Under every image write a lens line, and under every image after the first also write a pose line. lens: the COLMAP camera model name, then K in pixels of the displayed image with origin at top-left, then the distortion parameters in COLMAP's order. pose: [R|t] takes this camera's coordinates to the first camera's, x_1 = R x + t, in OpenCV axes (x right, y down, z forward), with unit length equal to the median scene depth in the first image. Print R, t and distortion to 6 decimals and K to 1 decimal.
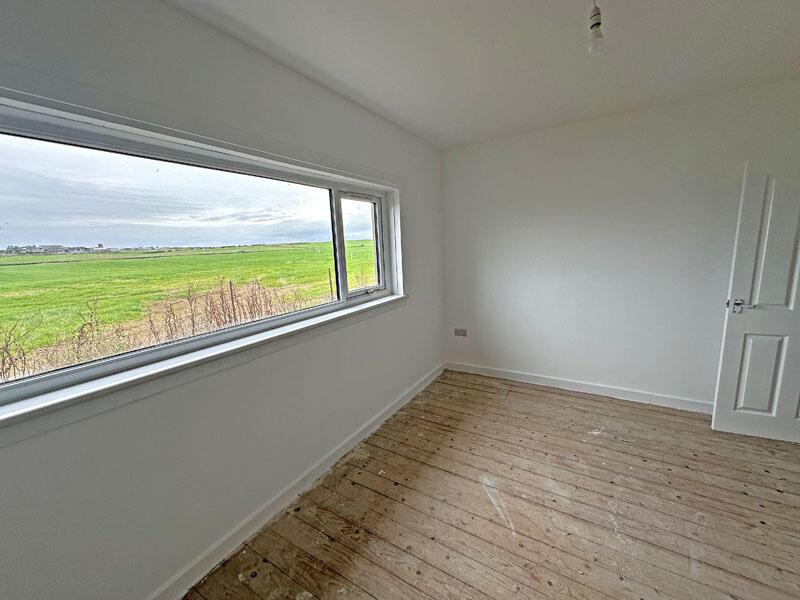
lens RADIAL K [[321.8, 0, 398.4], [0, 321.8, 302.3], [0, 0, 1]] dist [-0.001452, 0.000609]
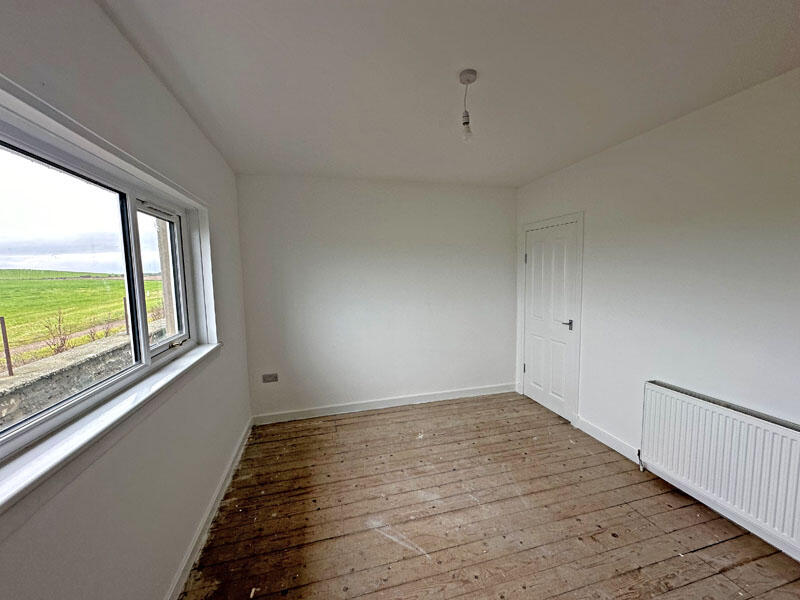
lens RADIAL K [[321.8, 0, 400.8], [0, 321.8, 300.0], [0, 0, 1]] dist [-0.001452, 0.000609]
pose [[0.688588, -0.034639, 0.724325, -0.270152], [0.118627, 0.990783, -0.065393, -0.024940], [-0.715384, 0.130953, 0.686350, 0.158498]]
